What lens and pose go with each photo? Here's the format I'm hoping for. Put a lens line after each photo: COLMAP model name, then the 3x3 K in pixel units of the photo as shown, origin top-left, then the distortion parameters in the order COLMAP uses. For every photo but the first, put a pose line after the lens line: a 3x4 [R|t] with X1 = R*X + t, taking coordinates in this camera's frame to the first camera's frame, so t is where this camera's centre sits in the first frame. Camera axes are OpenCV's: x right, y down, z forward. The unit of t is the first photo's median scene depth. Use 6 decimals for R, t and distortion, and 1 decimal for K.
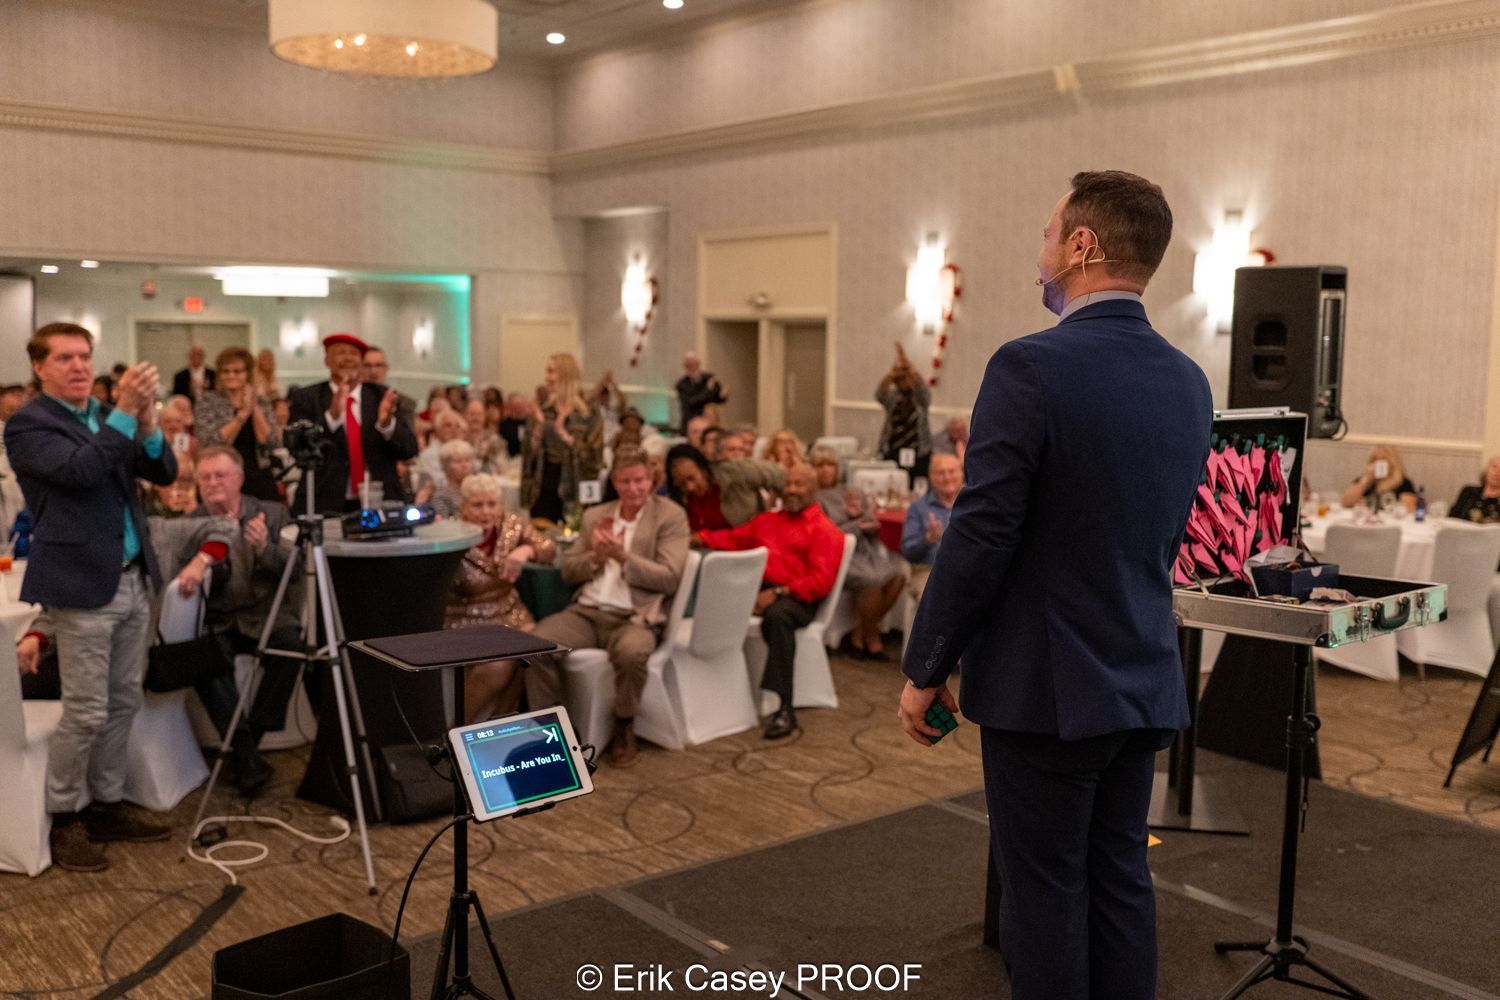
lens RADIAL K [[1392.6, 0, 748.0], [0, 1392.6, 500.9], [0, 0, 1]] dist [-0.009993, 0.000000]
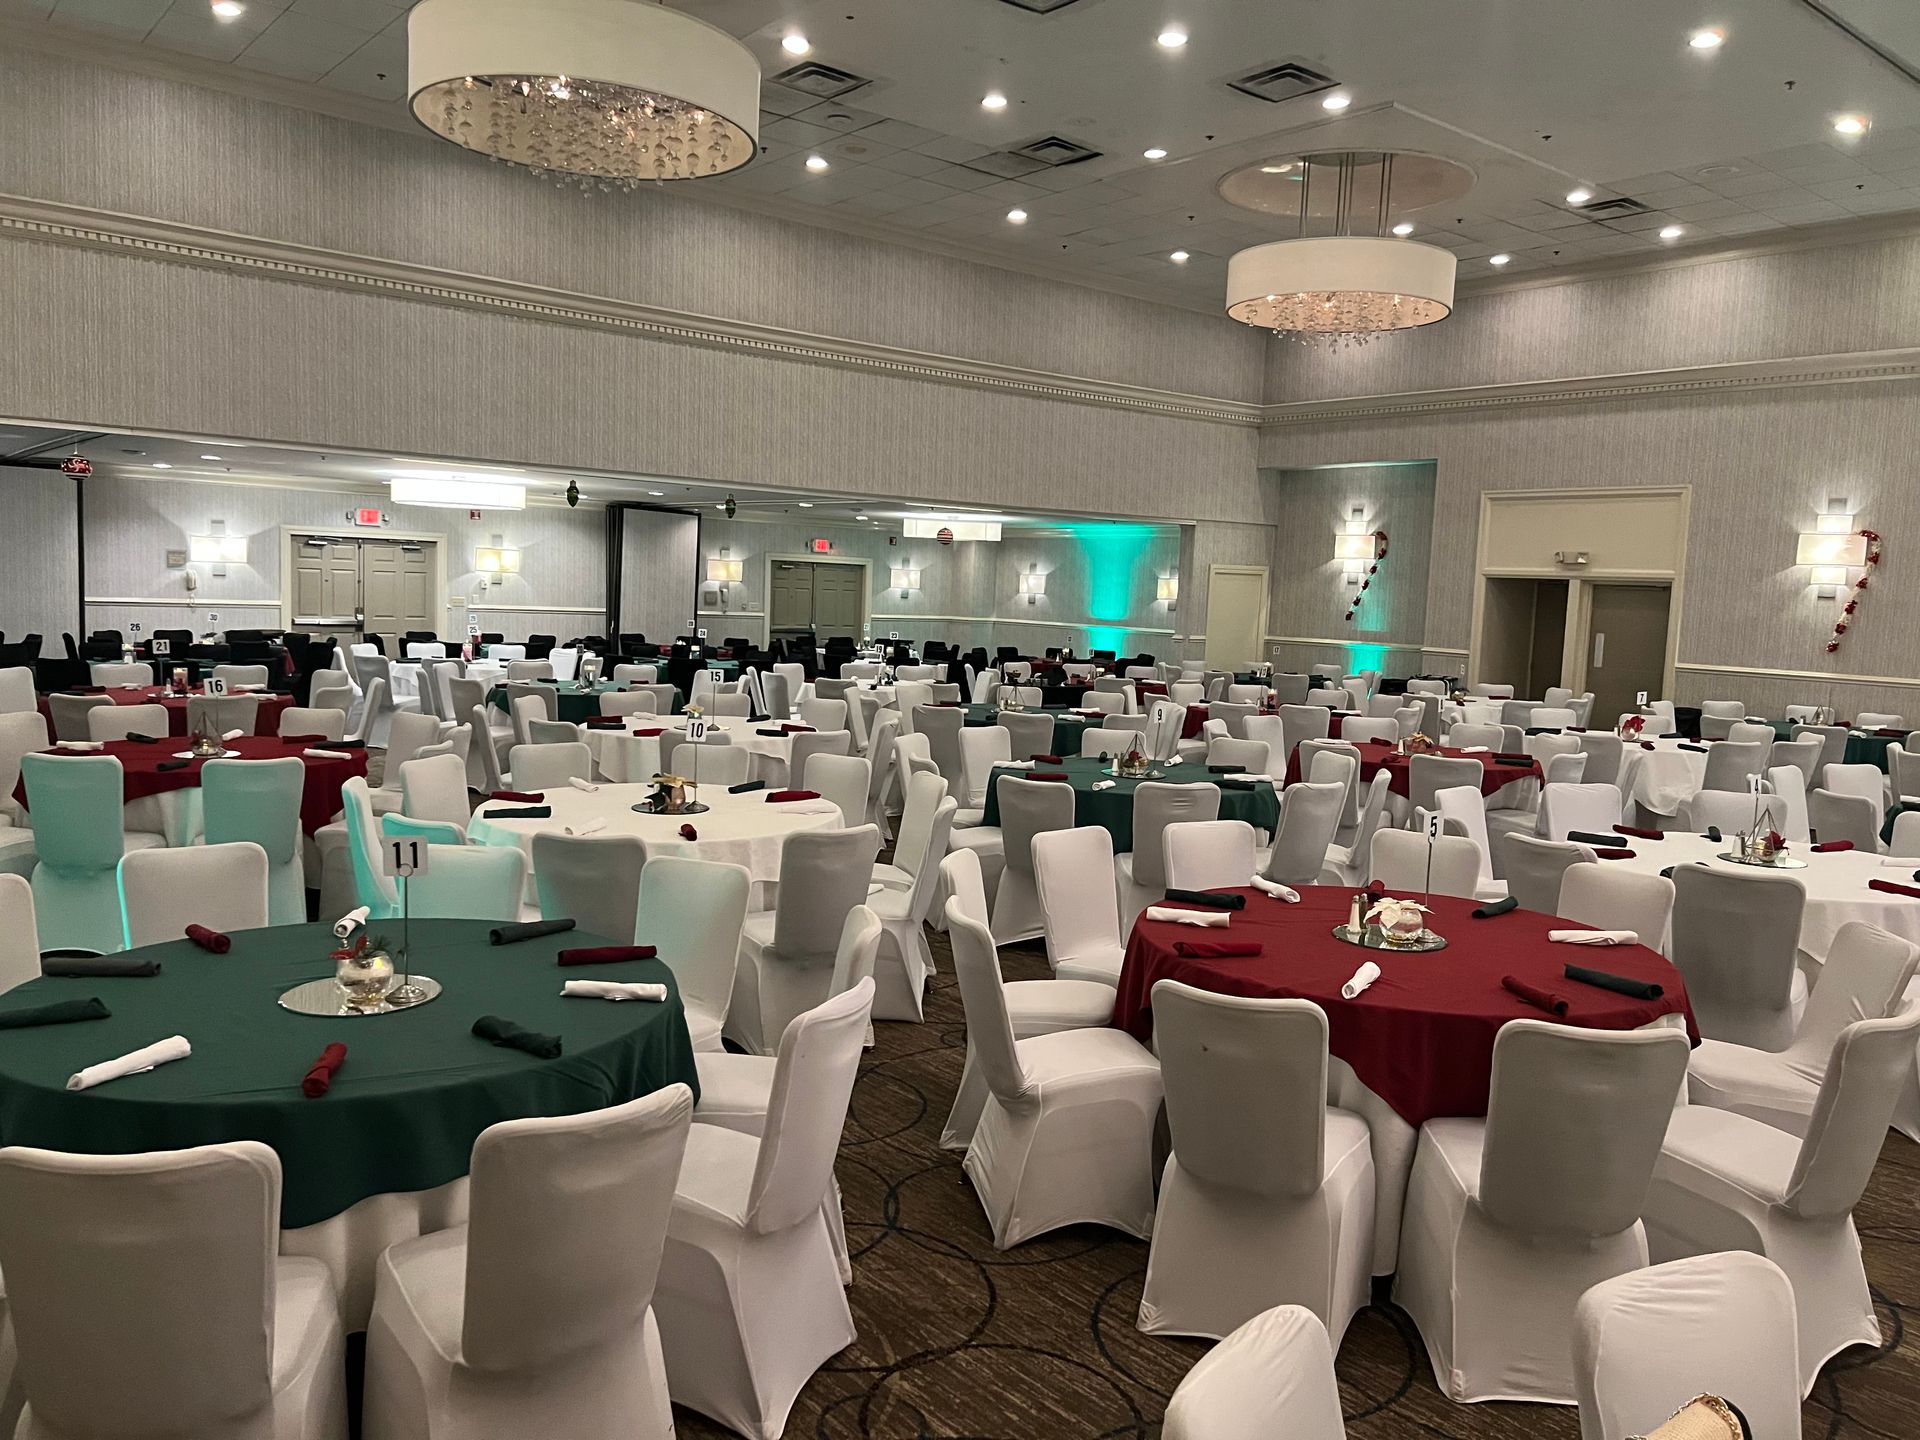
lens RADIAL K [[1415.3, 0, 947.9], [0, 1415.3, 719.8], [0, 0, 1]] dist [0.041528, -0.046322]
pose [[0.999737, 0.020632, 0.010056, -0.522853], [-0.020472, 0.999666, -0.015744, -0.005043], [-0.010377, 0.015534, 0.999825, -0.015228]]
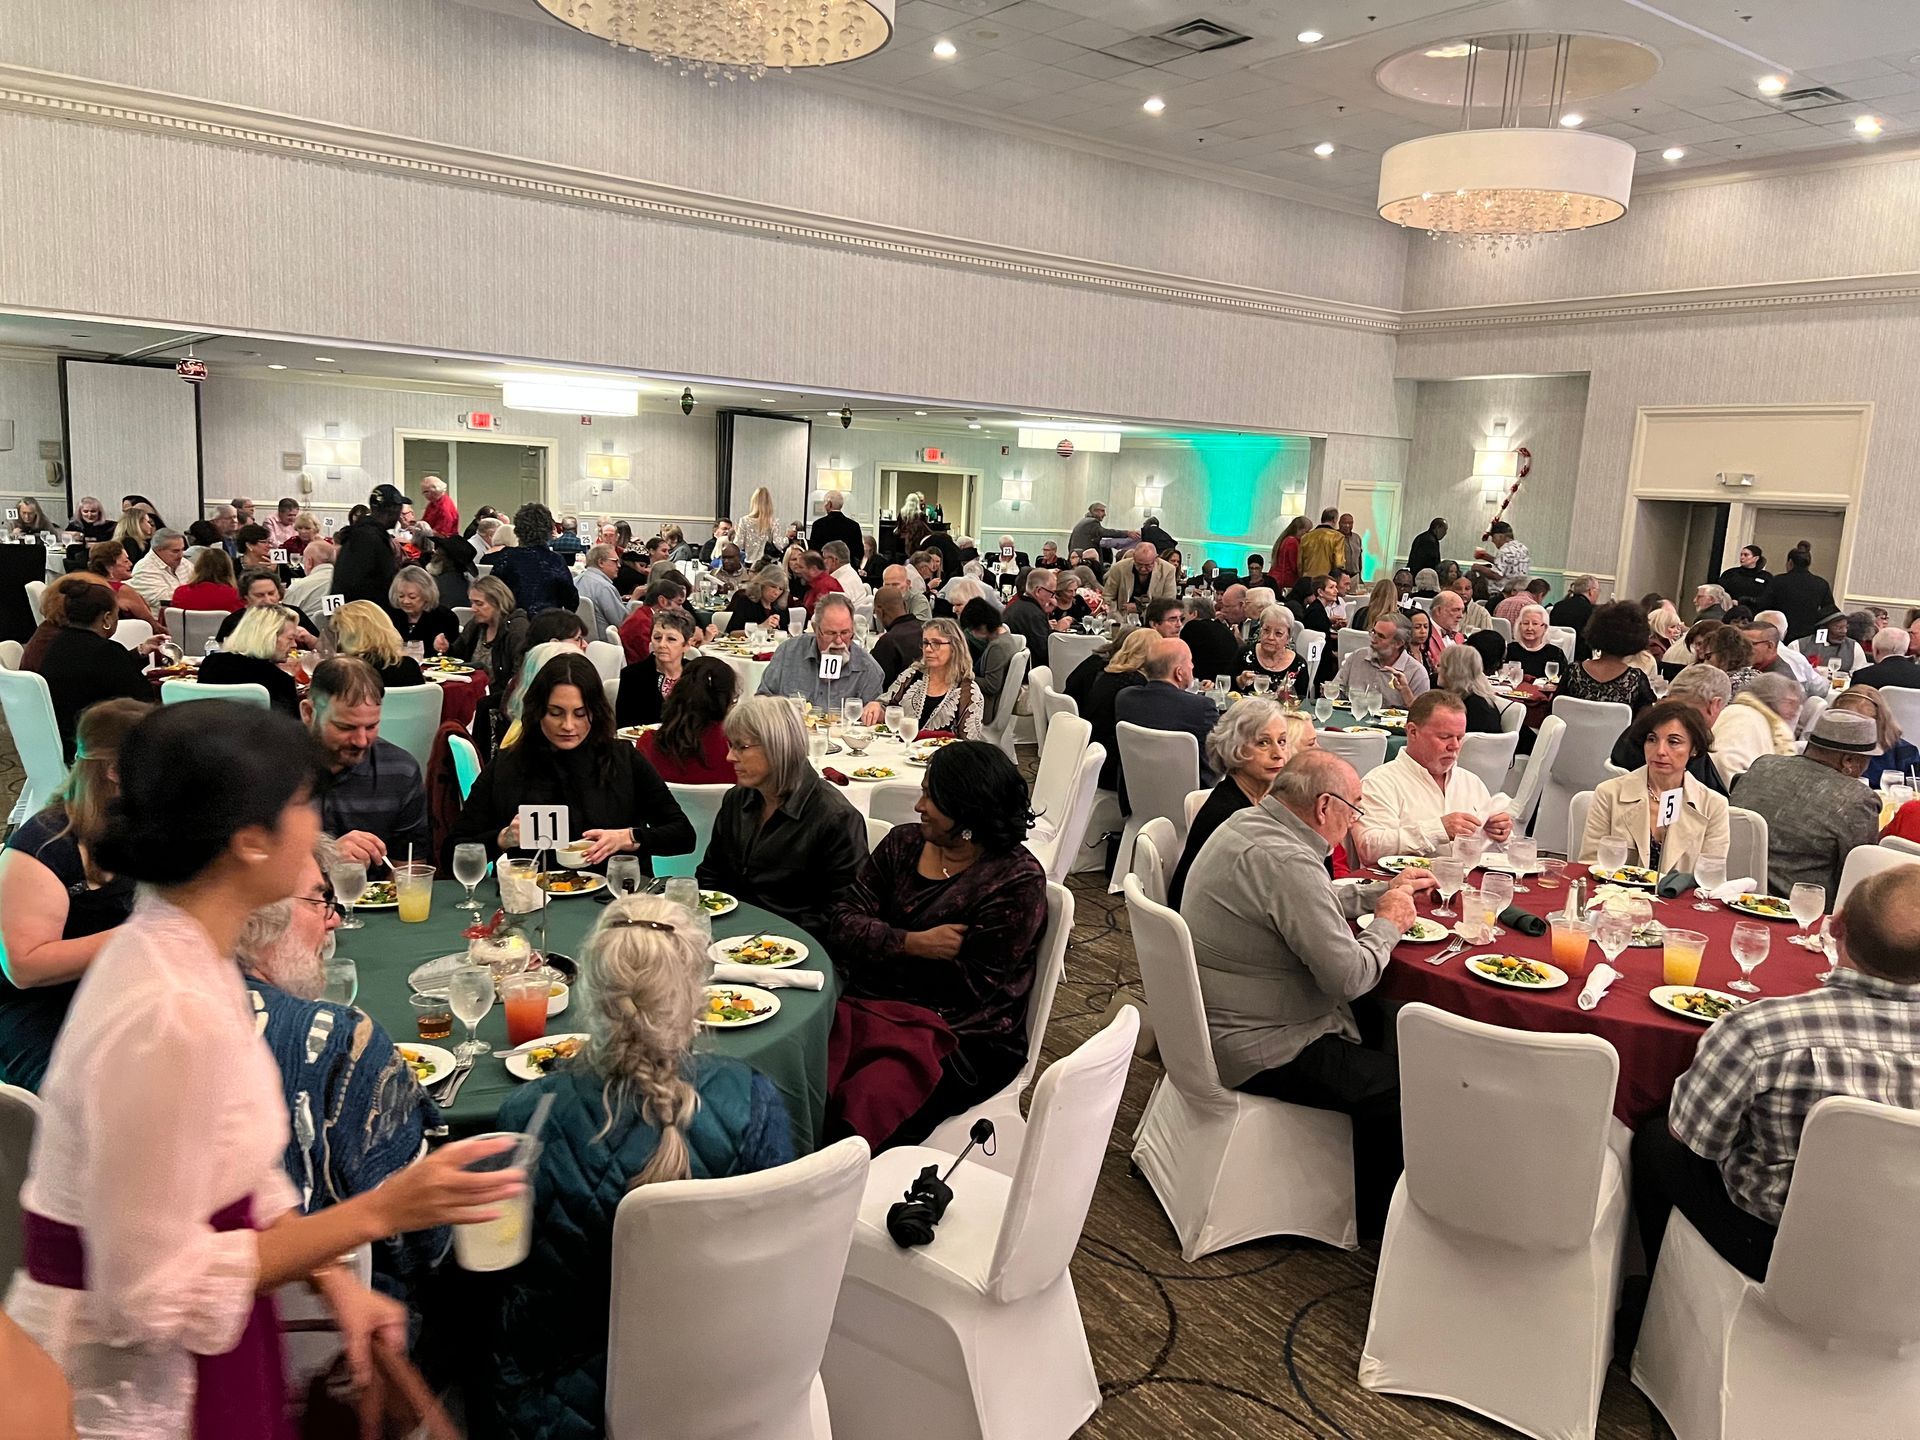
lens RADIAL K [[1415.3, 0, 963.4], [0, 1415.3, 718.2], [0, 0, 1]] dist [0.041528, -0.046322]
pose [[0.998077, 0.043163, -0.044498, -0.538767], [-0.040910, 0.997893, 0.050360, -0.014434], [0.046578, -0.048443, 0.997739, 0.013629]]
